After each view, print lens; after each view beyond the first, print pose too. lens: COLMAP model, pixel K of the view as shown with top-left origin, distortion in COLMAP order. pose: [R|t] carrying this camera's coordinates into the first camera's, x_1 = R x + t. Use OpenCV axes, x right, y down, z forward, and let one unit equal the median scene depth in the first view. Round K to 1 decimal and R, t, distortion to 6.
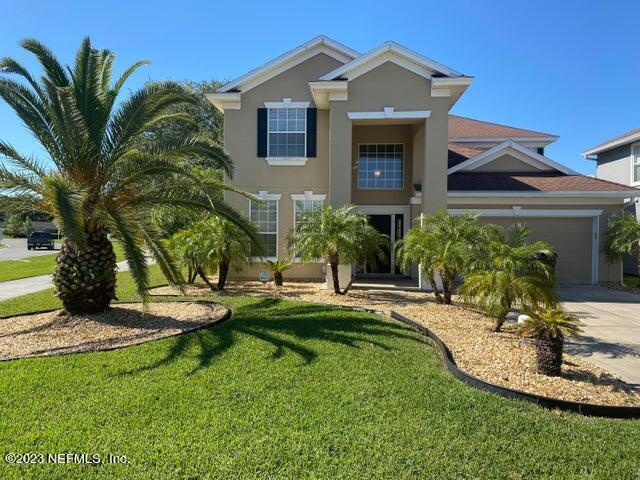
lens RADIAL K [[498.9, 0, 320.0], [0, 498.9, 233.7], [0, 0, 1]] dist [0.003544, -0.003614]
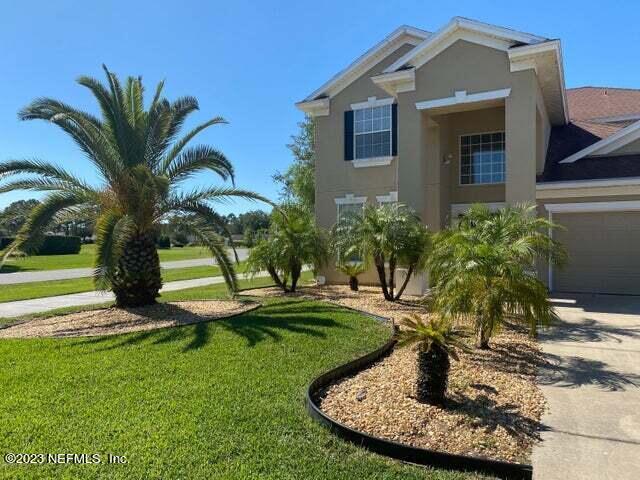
lens RADIAL K [[500.3, 0, 323.4], [0, 500.3, 239.2], [0, 0, 1]] dist [0.003276, 0.006363]
pose [[0.910769, -0.021281, -0.412368, 0.275788], [0.016910, 0.999756, -0.014247, 0.018255], [0.412570, 0.006003, 0.910906, 0.089806]]
